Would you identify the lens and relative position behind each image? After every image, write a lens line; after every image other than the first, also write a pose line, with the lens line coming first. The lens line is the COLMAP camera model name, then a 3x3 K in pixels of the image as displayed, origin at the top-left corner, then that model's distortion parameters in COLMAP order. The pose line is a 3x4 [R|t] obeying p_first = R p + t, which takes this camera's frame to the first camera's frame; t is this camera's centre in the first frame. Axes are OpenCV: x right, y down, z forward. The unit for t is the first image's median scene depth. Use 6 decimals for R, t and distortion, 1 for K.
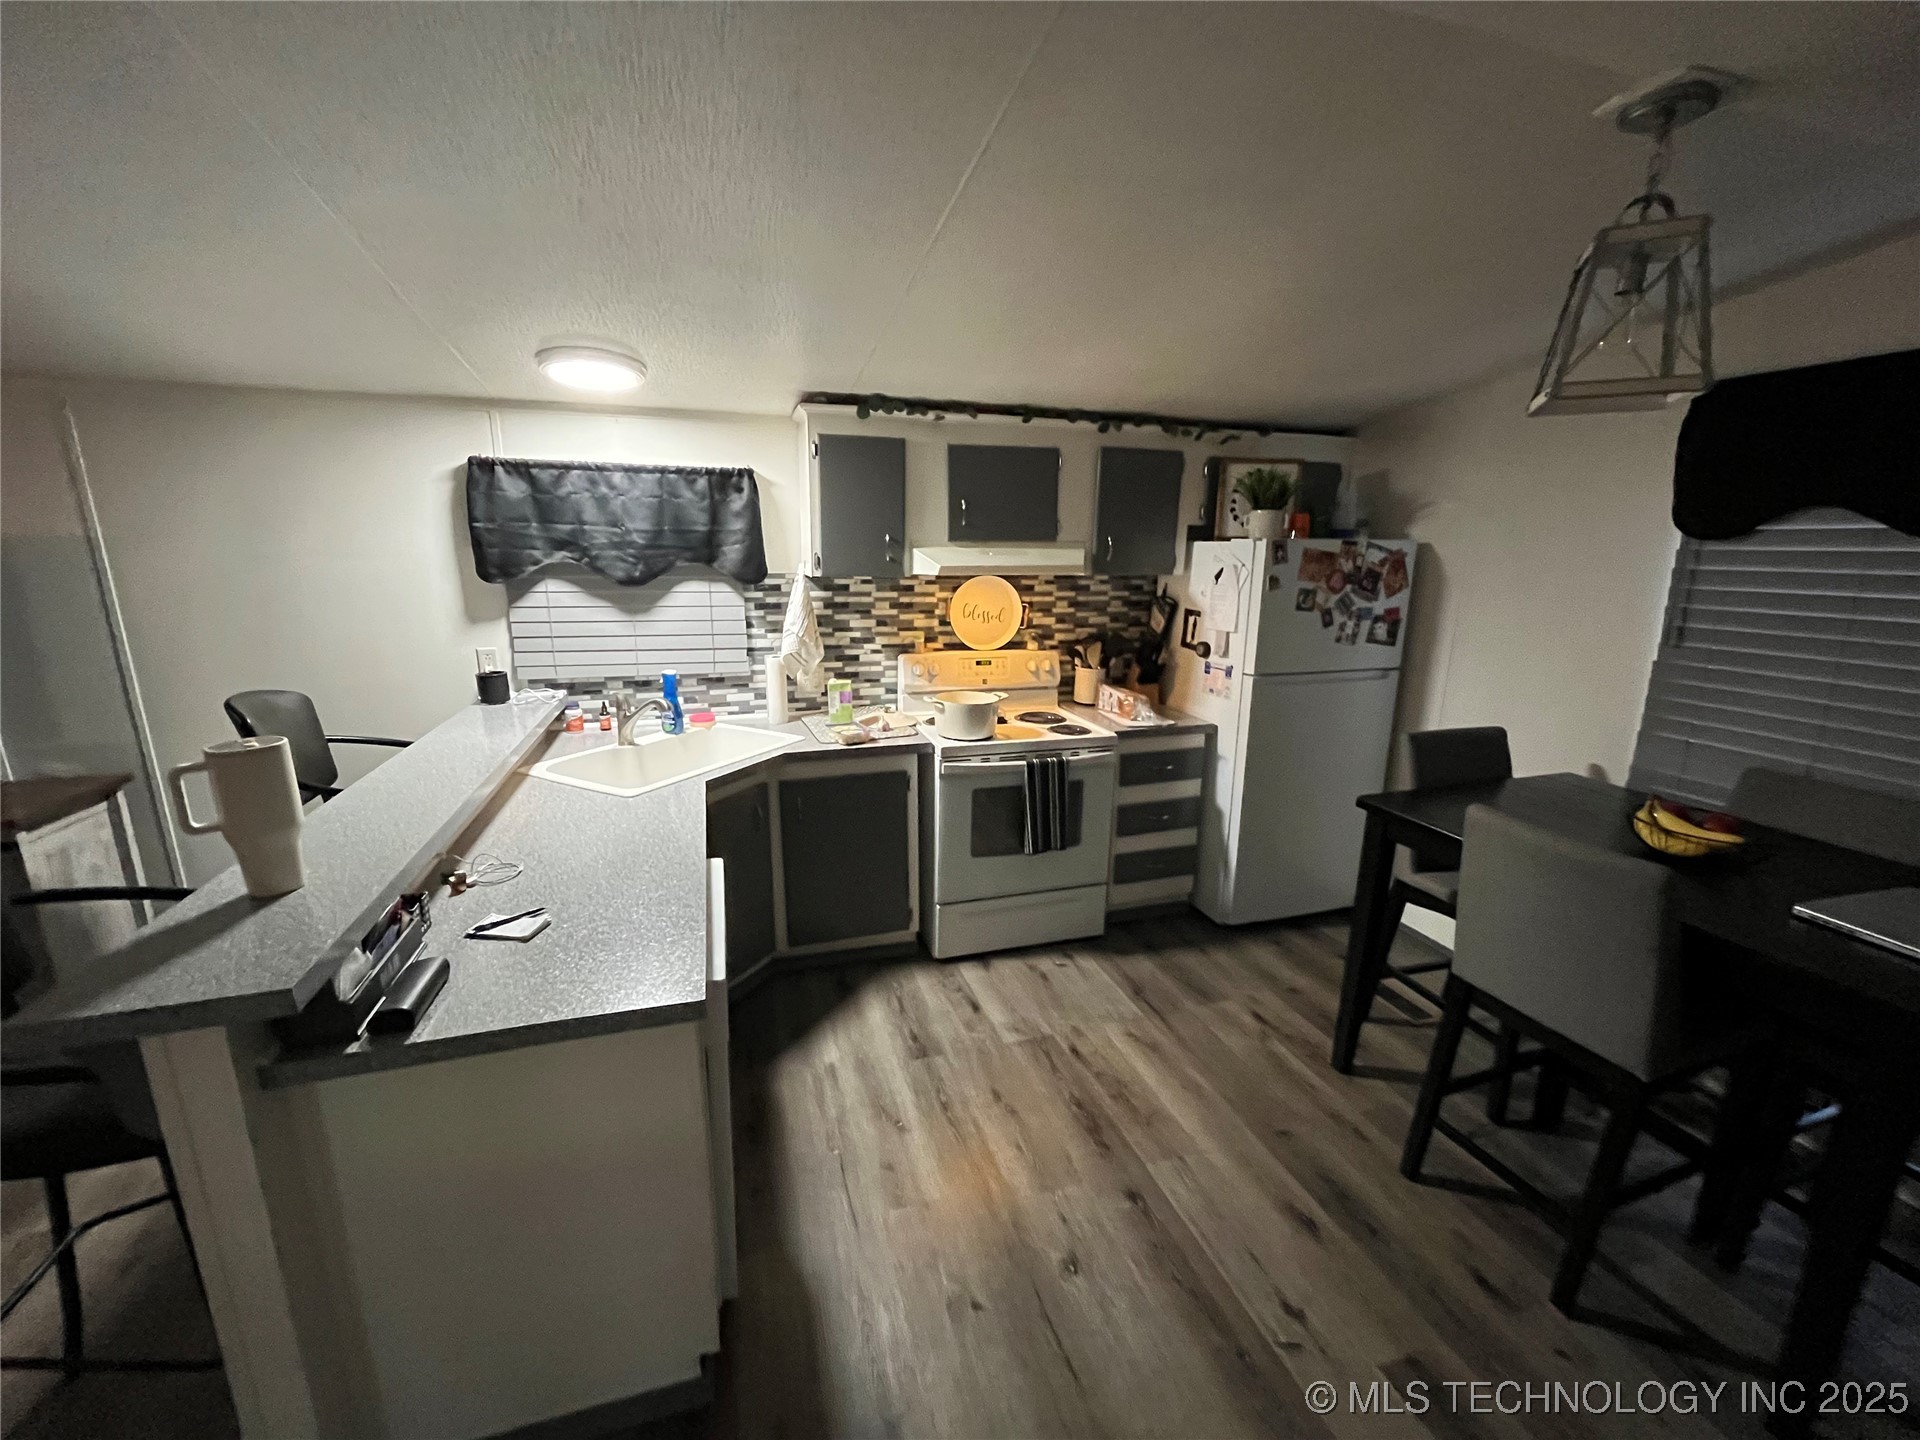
lens RADIAL K [[757.3, 0, 960.0], [0, 757.3, 720.0], [0, 0, 1]] dist [0.000304, 0.000027]
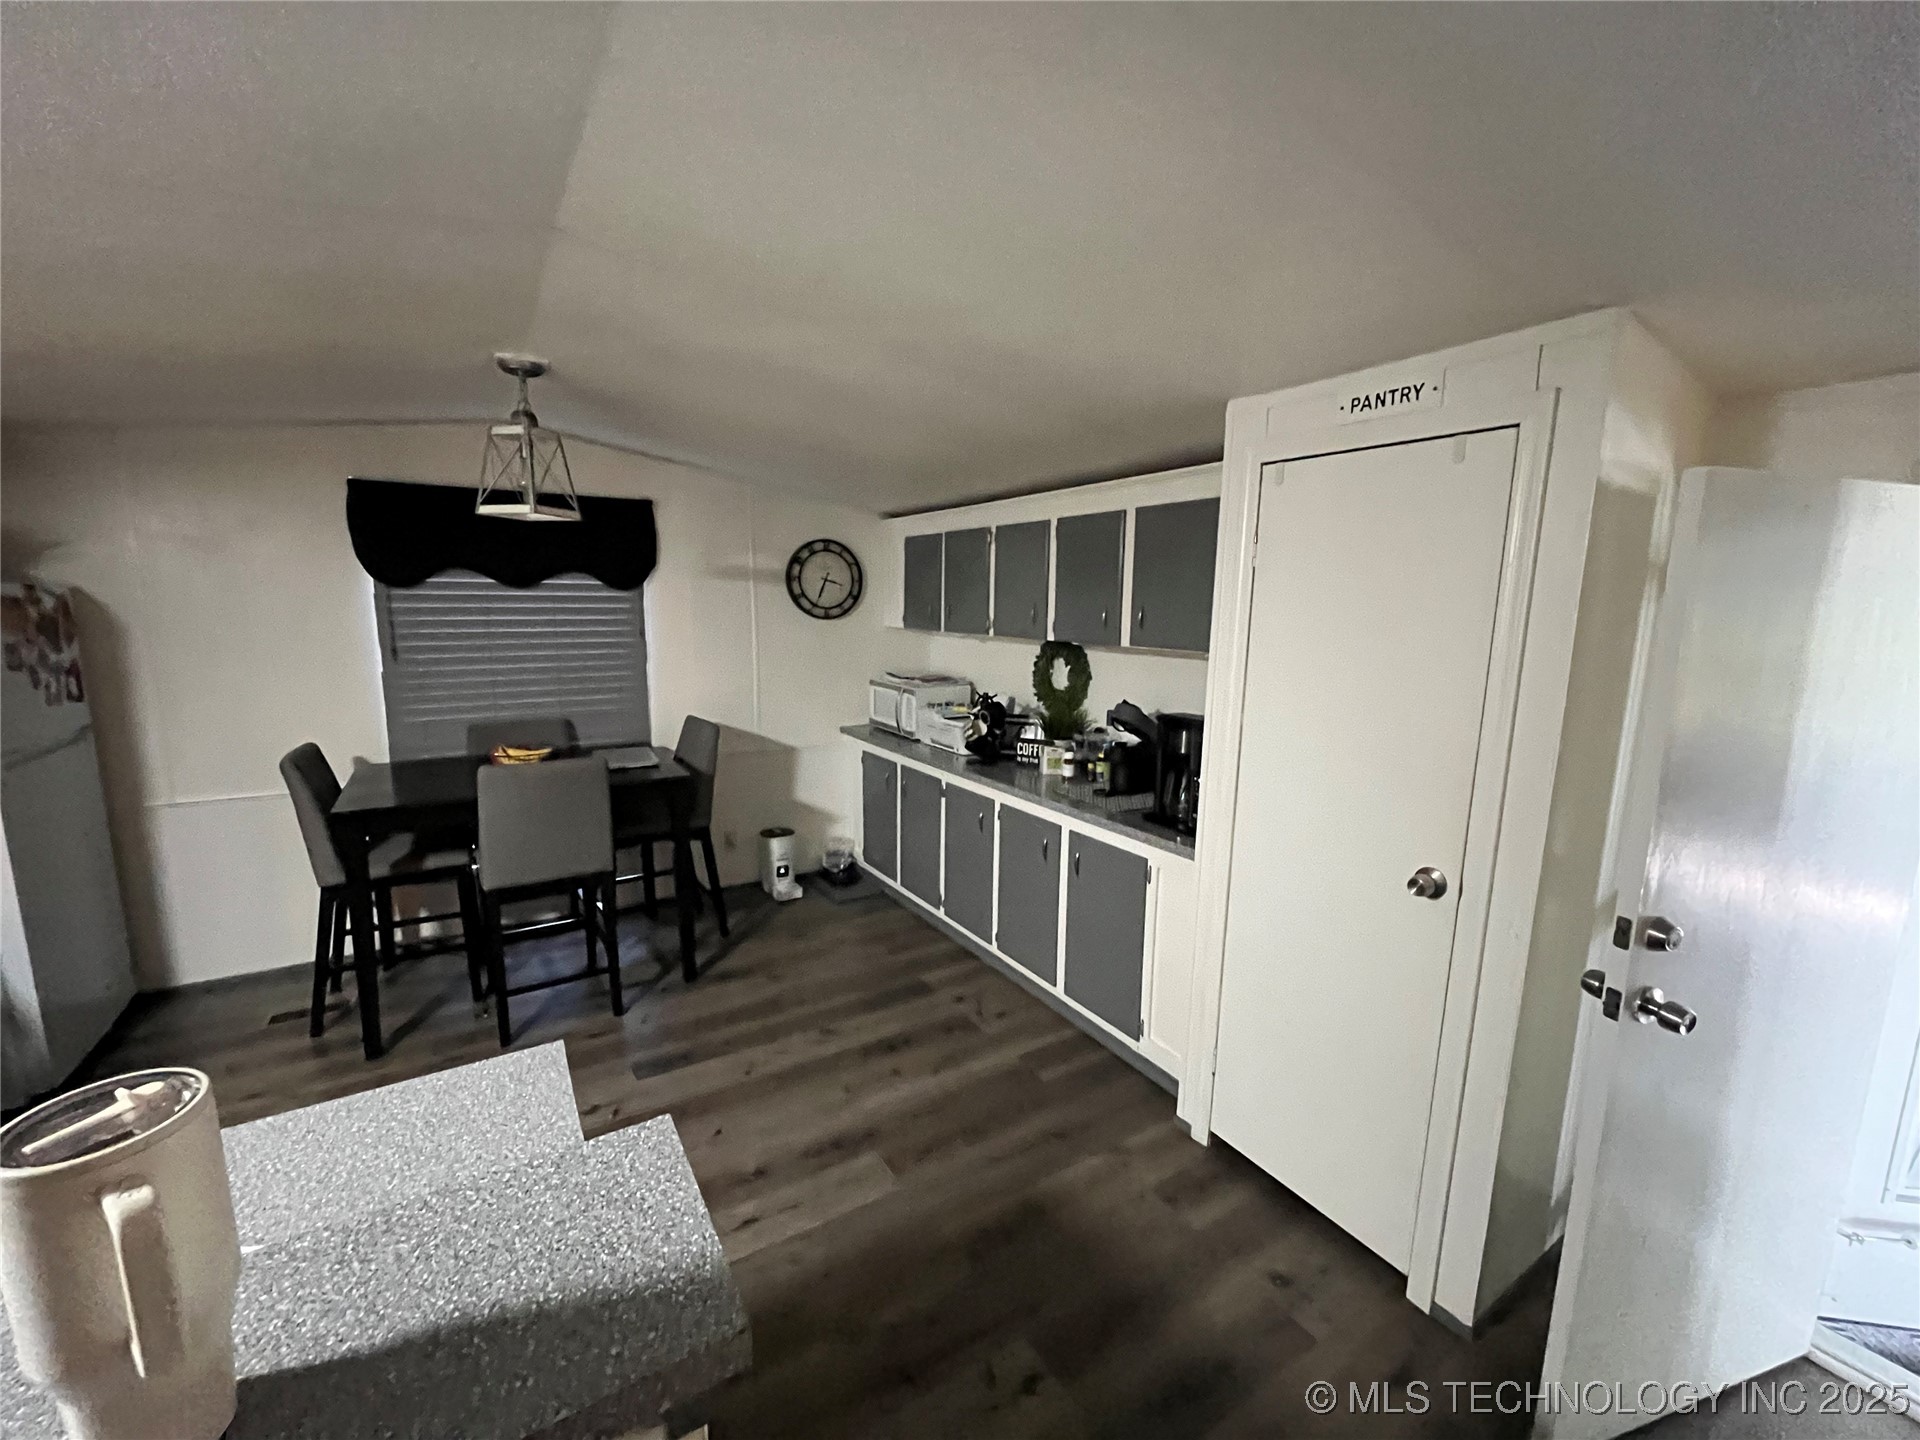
lens RADIAL K [[768.1, 0, 960.0], [0, 768.1, 720.0], [0, 0, 1]] dist [0.000236, 0.000072]
pose [[-0.252486, -0.160486, 0.954199, -0.573236], [0.210952, 0.953298, 0.216154, -0.059100], [-0.944325, 0.255866, -0.206839, 0.239381]]
